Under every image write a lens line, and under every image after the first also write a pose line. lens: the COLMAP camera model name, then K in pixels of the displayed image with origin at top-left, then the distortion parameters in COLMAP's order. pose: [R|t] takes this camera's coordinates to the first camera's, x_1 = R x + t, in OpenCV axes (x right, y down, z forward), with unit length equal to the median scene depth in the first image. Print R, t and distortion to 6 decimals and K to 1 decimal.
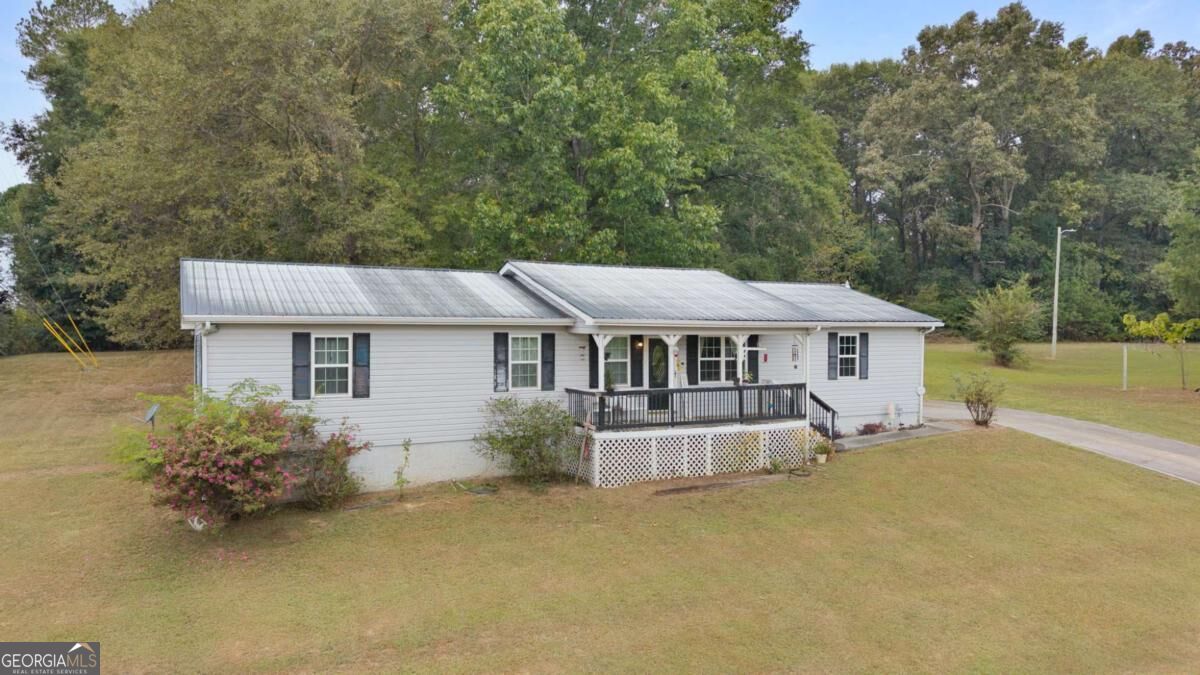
lens RADIAL K [[823.0, 0, 599.6], [0, 823.0, 335.7], [0, 0, 1]] dist [0.007929, -0.015509]
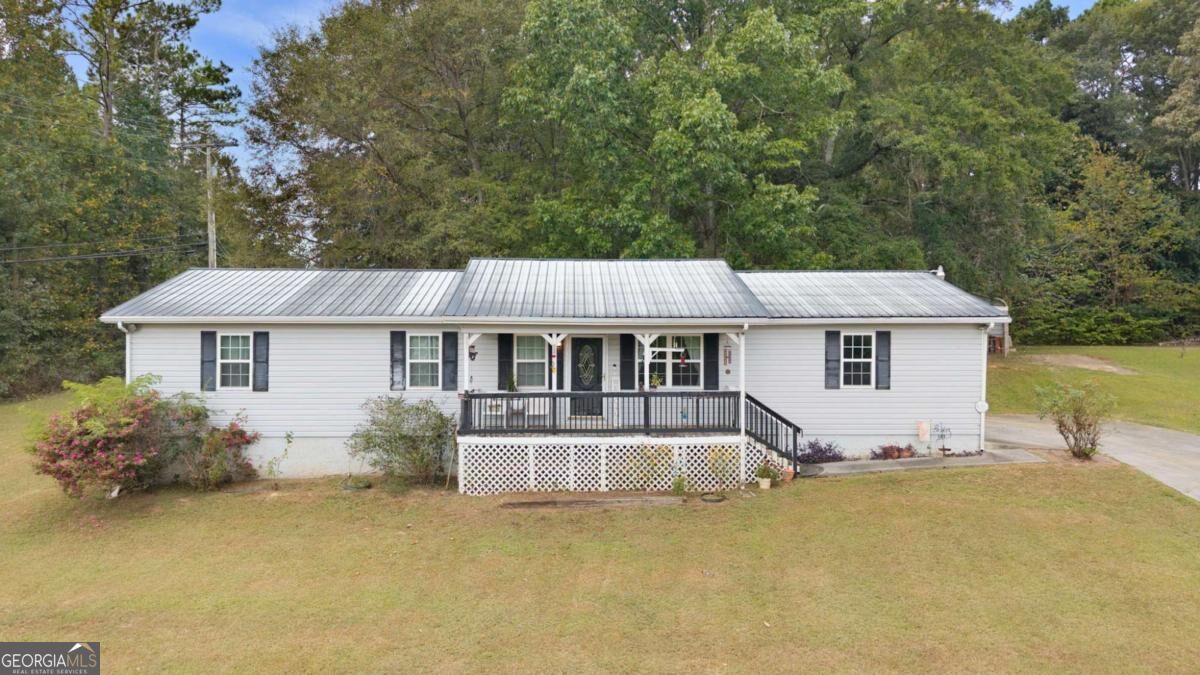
lens RADIAL K [[823.0, 0, 593.6], [0, 823.0, 342.9], [0, 0, 1]] dist [0.007929, -0.015509]
pose [[0.898840, 0.006898, -0.438223, 0.513686], [-0.001574, 0.999920, 0.012512, -0.002306], [0.438275, -0.010556, 0.898779, 0.195837]]
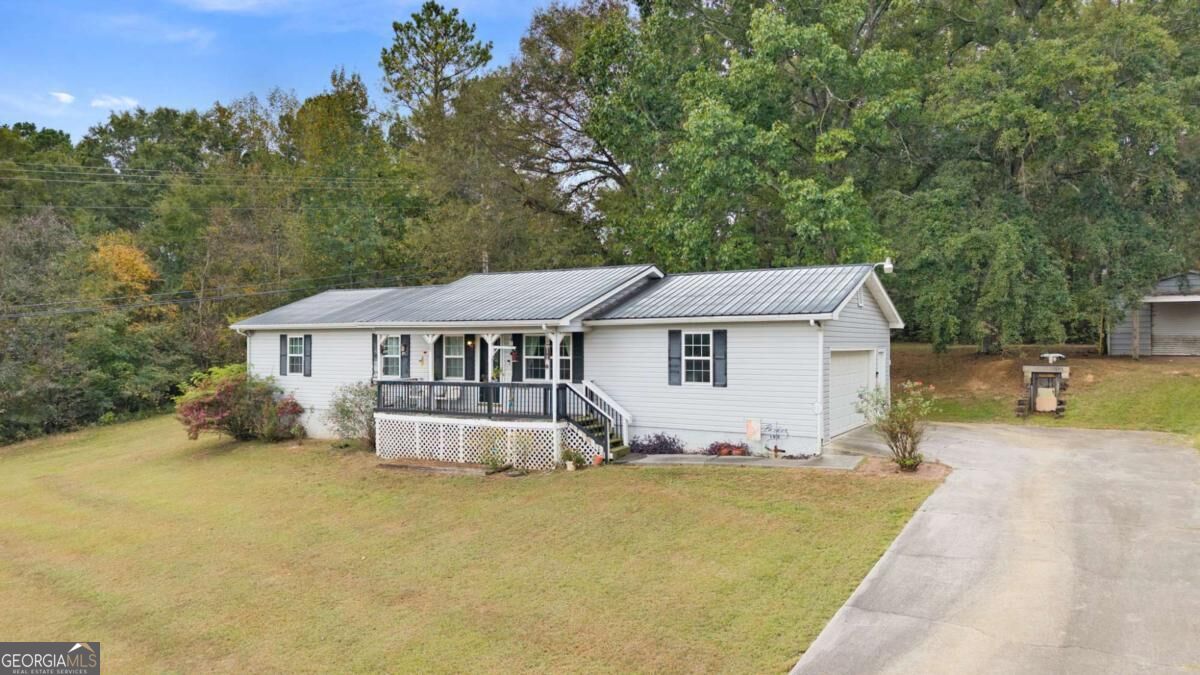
lens RADIAL K [[823.0, 0, 603.1], [0, 823.0, 334.6], [0, 0, 1]] dist [0.007929, -0.015509]
pose [[0.533762, -0.002157, -0.845632, 1.163883], [0.008261, 0.999962, 0.002663, -0.002610], [0.845595, -0.008407, 0.533760, 0.574818]]
